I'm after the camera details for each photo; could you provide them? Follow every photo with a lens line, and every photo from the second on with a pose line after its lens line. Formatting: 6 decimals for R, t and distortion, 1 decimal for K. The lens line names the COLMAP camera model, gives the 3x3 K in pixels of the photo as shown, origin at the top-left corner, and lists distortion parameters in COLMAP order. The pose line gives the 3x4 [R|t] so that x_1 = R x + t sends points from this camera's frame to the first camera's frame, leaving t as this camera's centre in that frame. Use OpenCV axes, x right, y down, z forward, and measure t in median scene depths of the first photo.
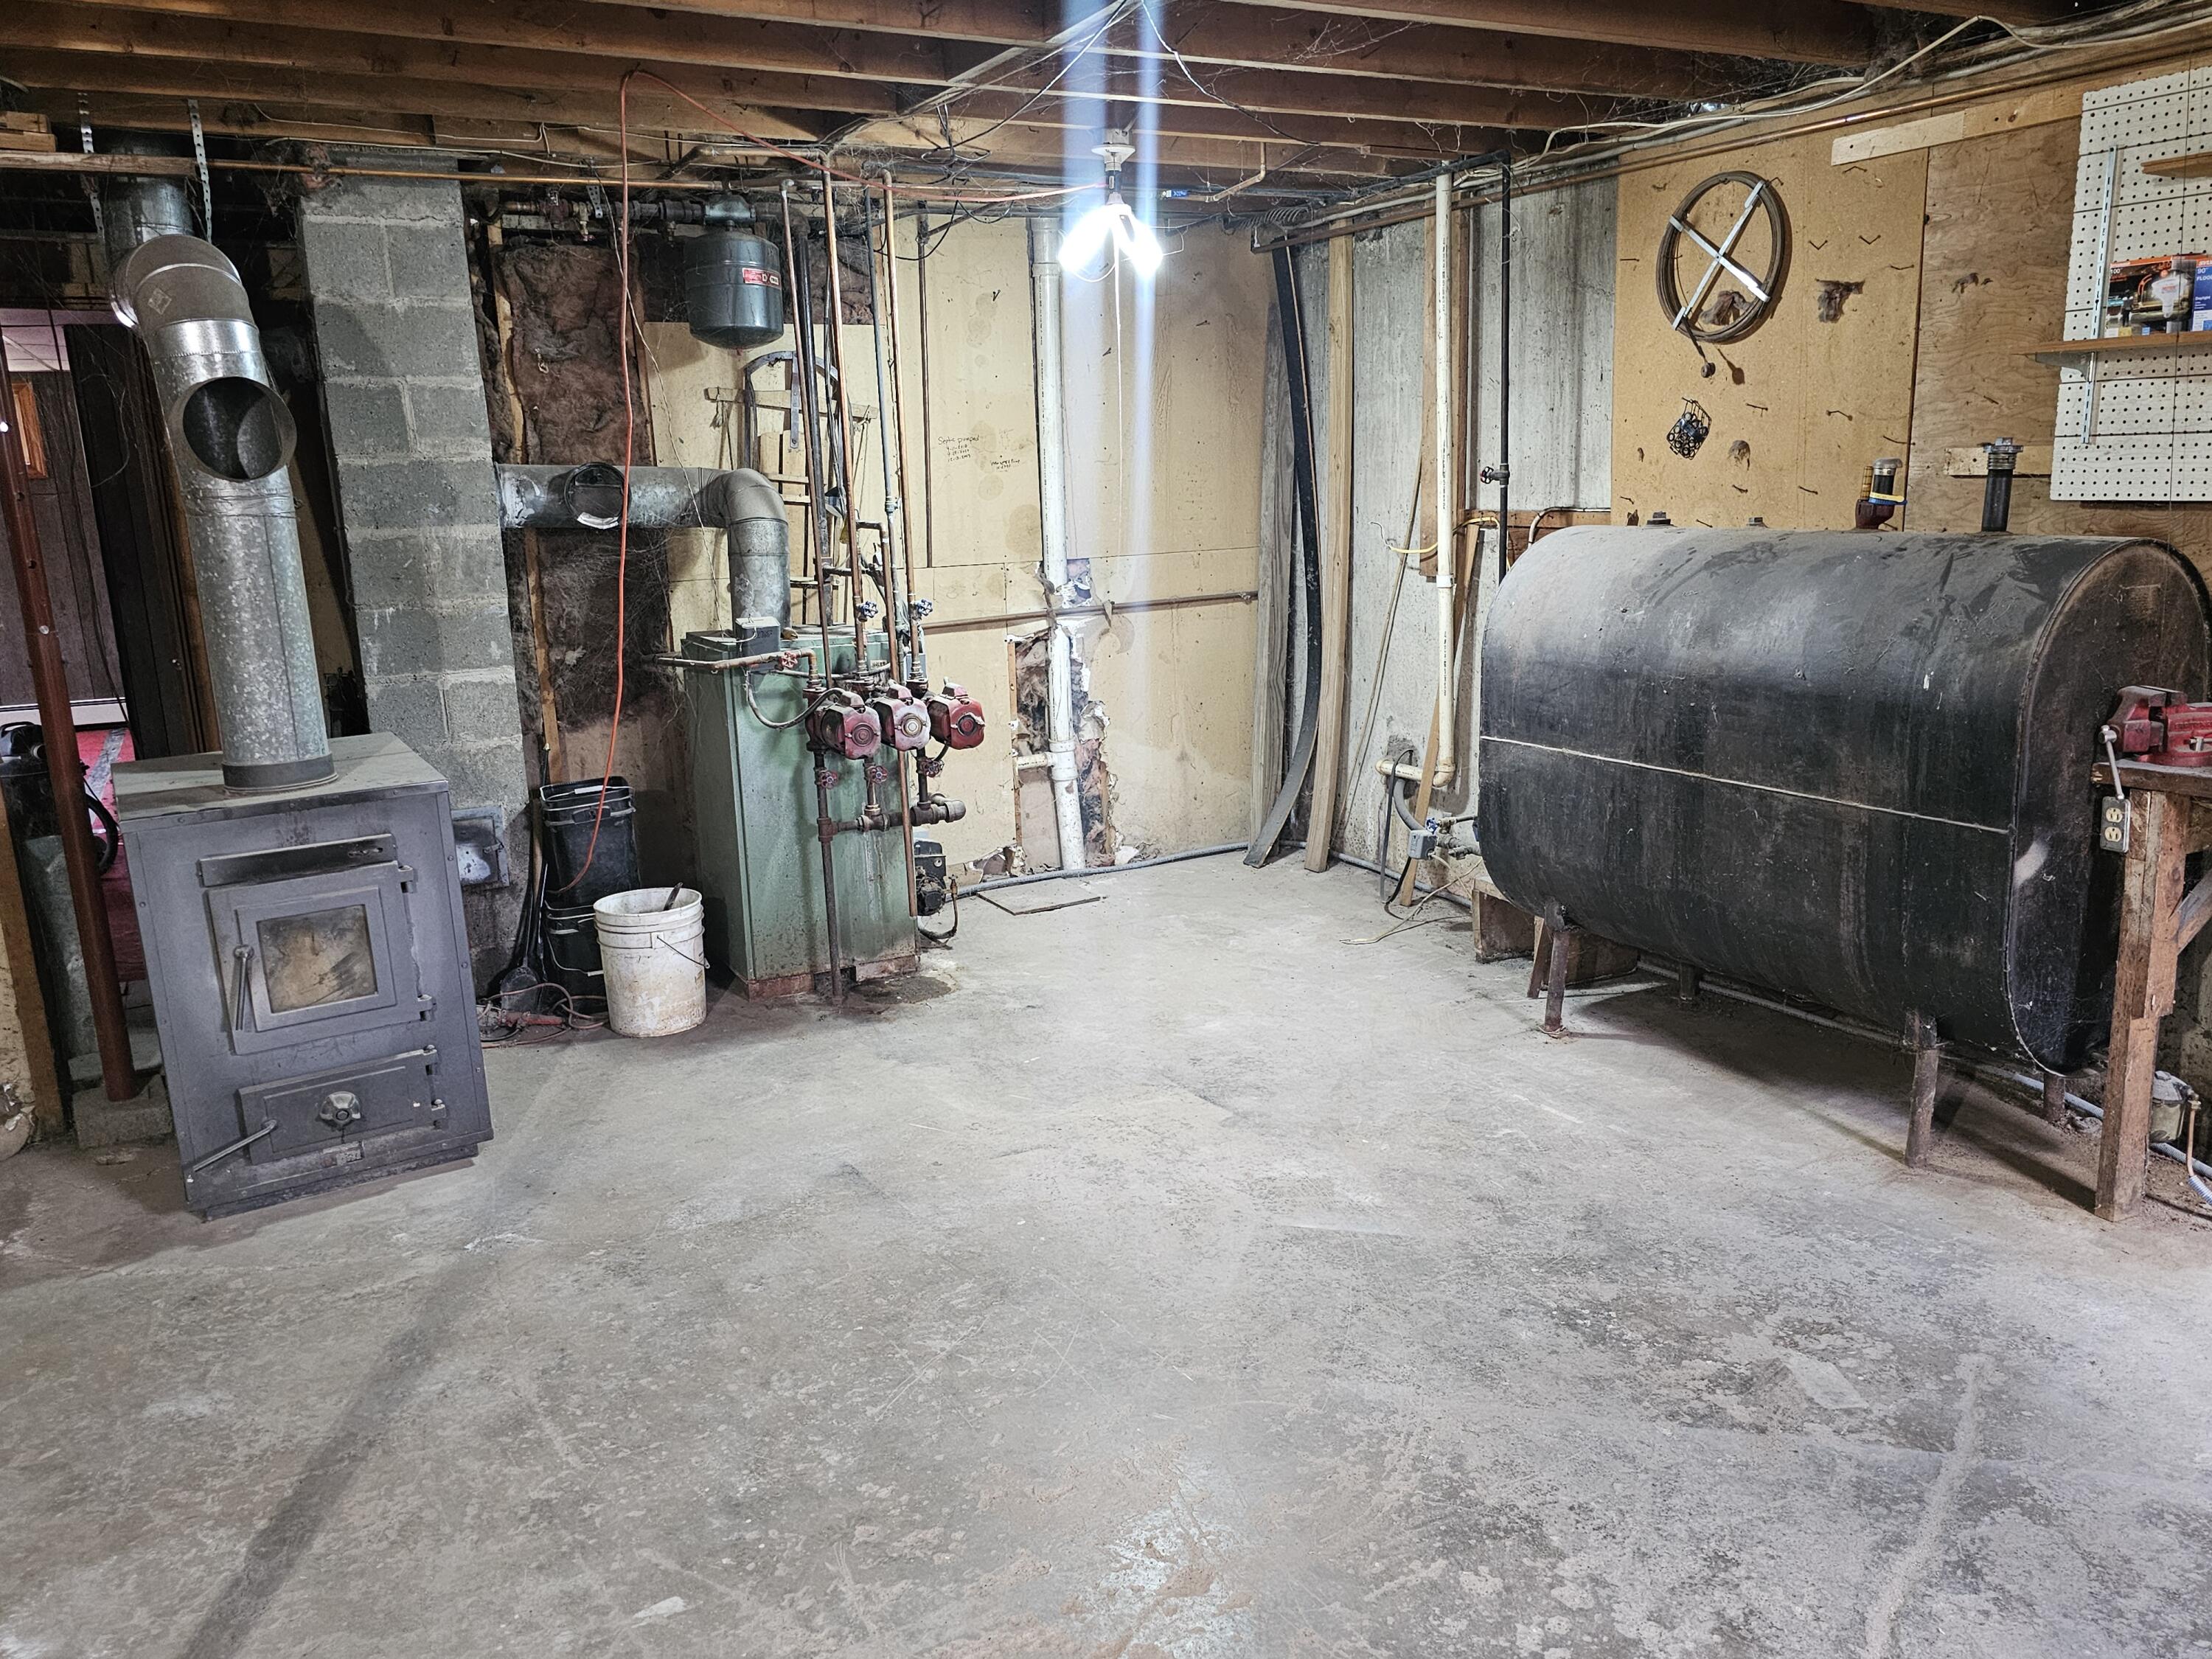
lens RADIAL K [[1630.3, 0, 1106.0], [0, 1630.3, 829.5], [0, 0, 1]] dist [0.070455, -0.070870]
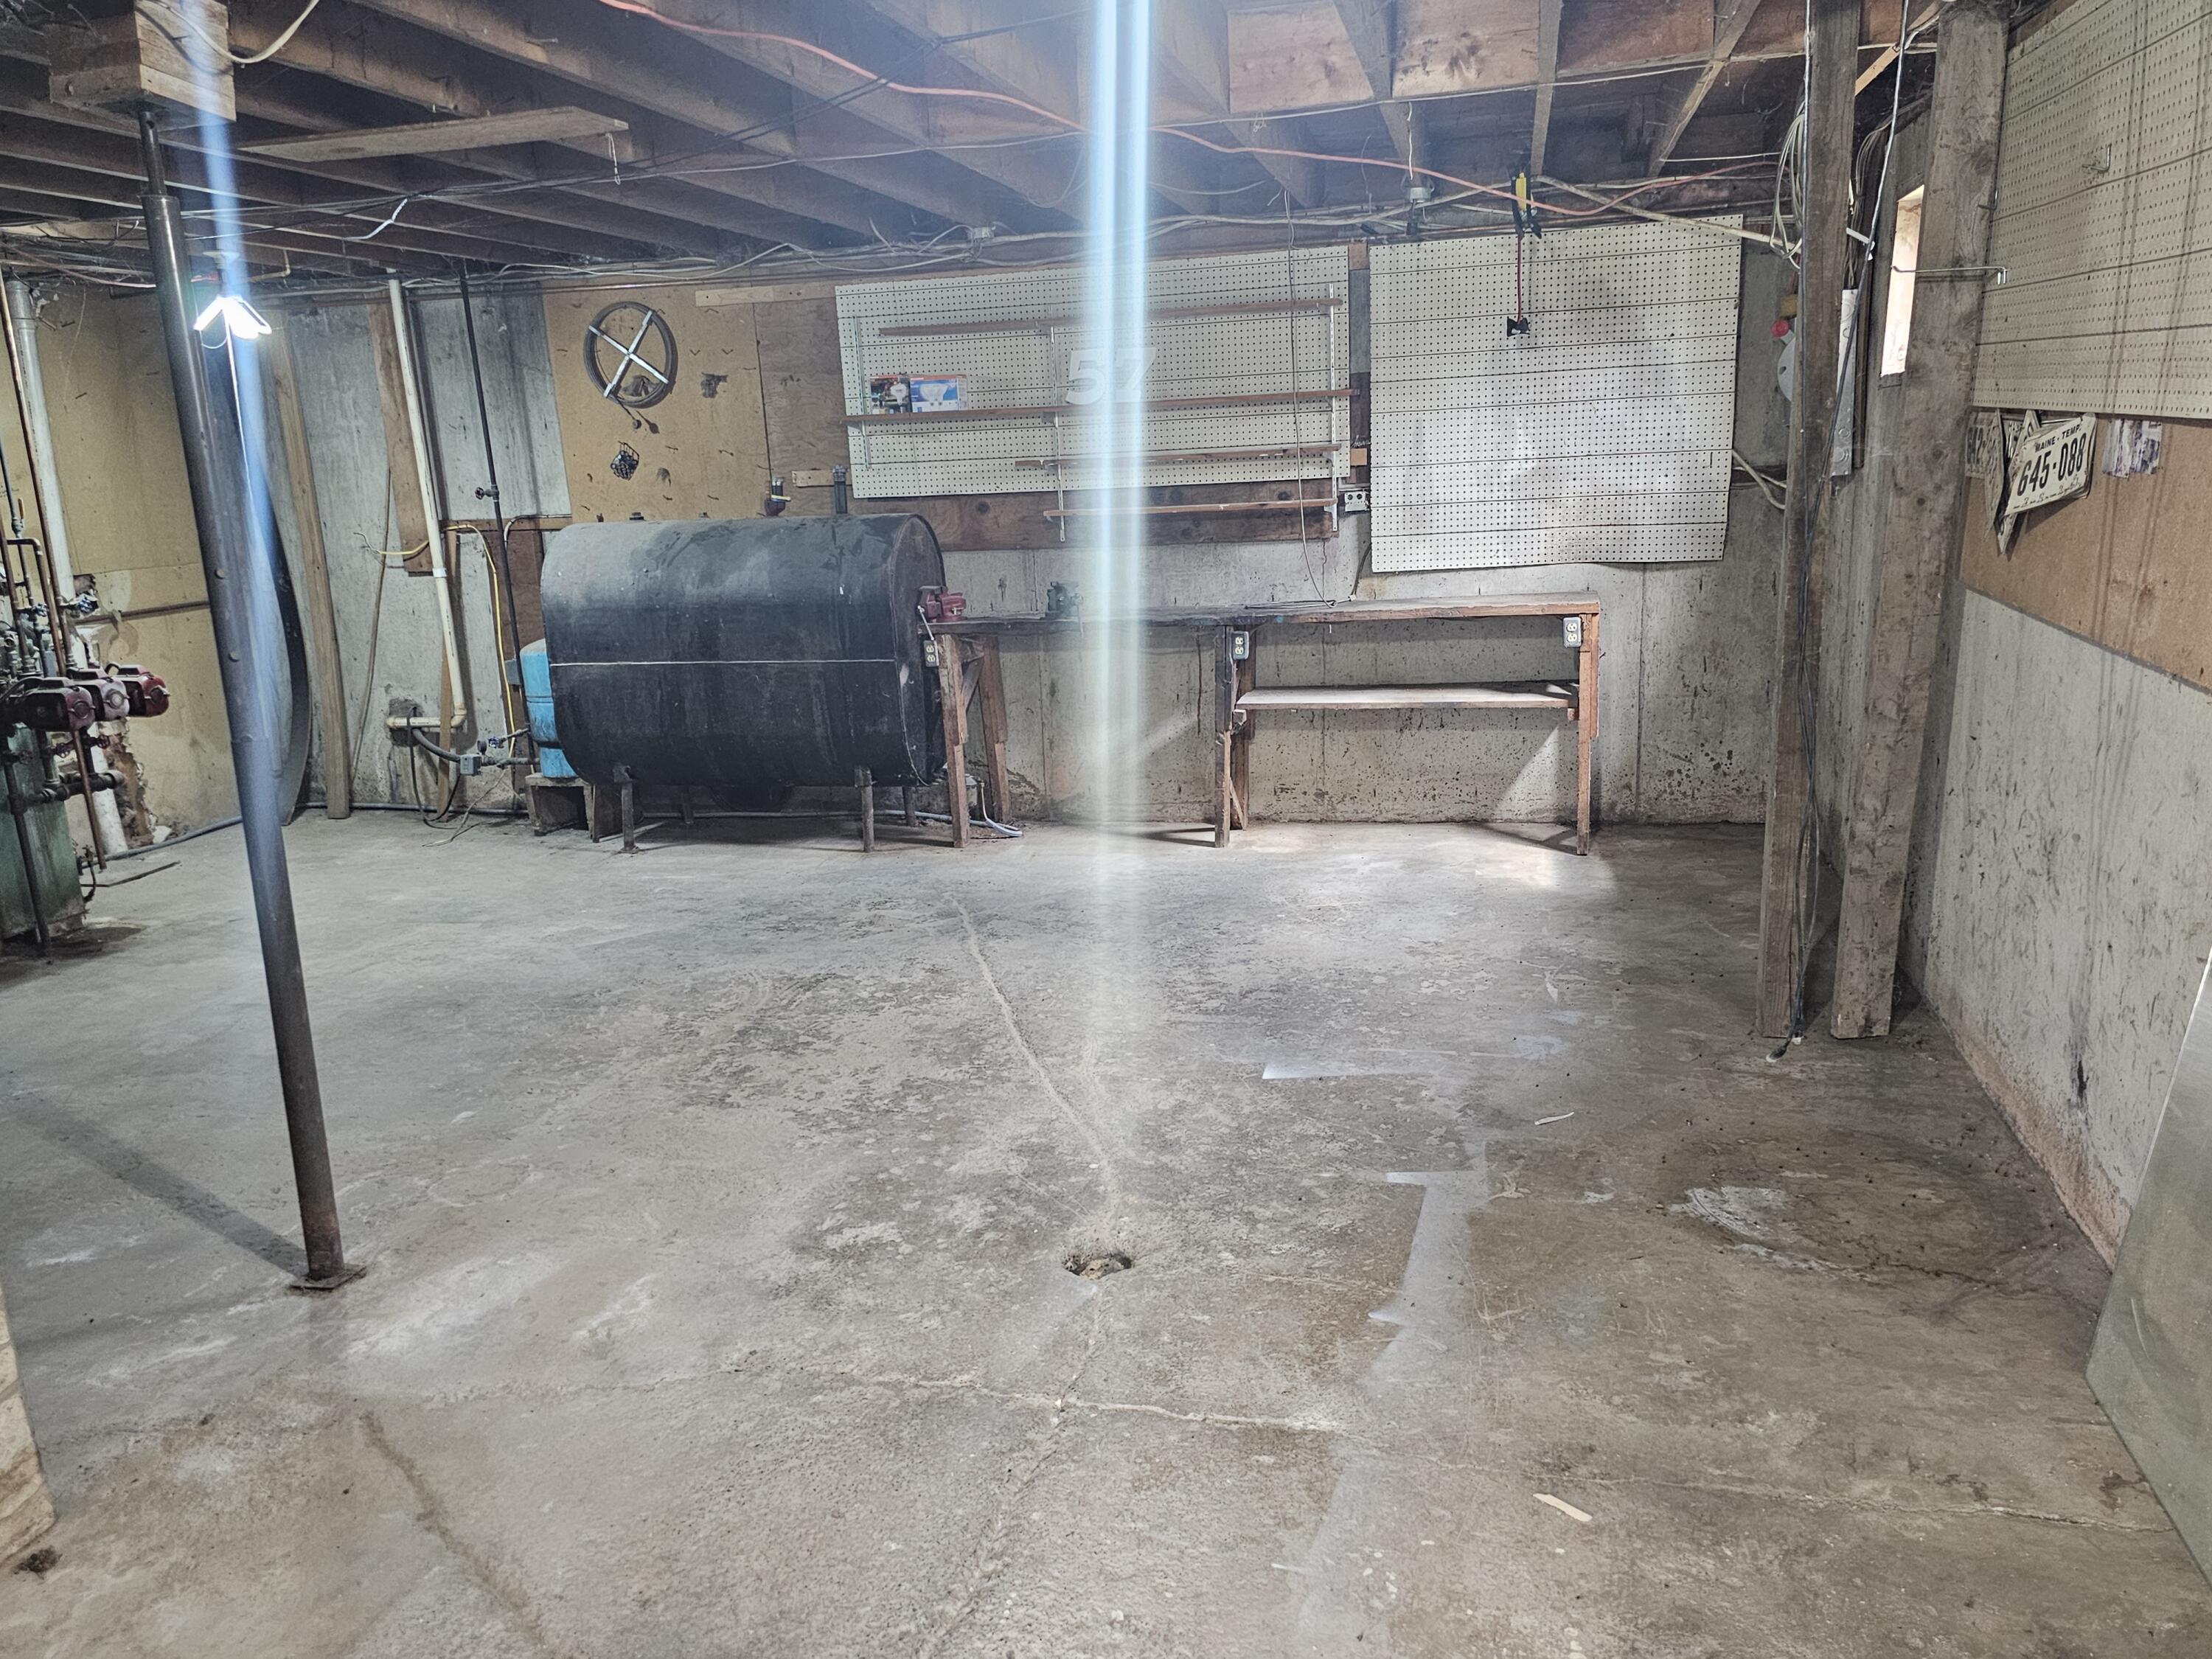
lens RADIAL K [[1529.5, 0, 1106.0], [0, 1529.5, 829.5], [0, 0, 1]] dist [0.002023, 0.003570]
pose [[0.685018, -0.173024, 0.707681, -0.493509], [0.177335, 0.981772, 0.068382, 0.095995], [-0.706613, 0.078654, 0.703215, -0.369706]]
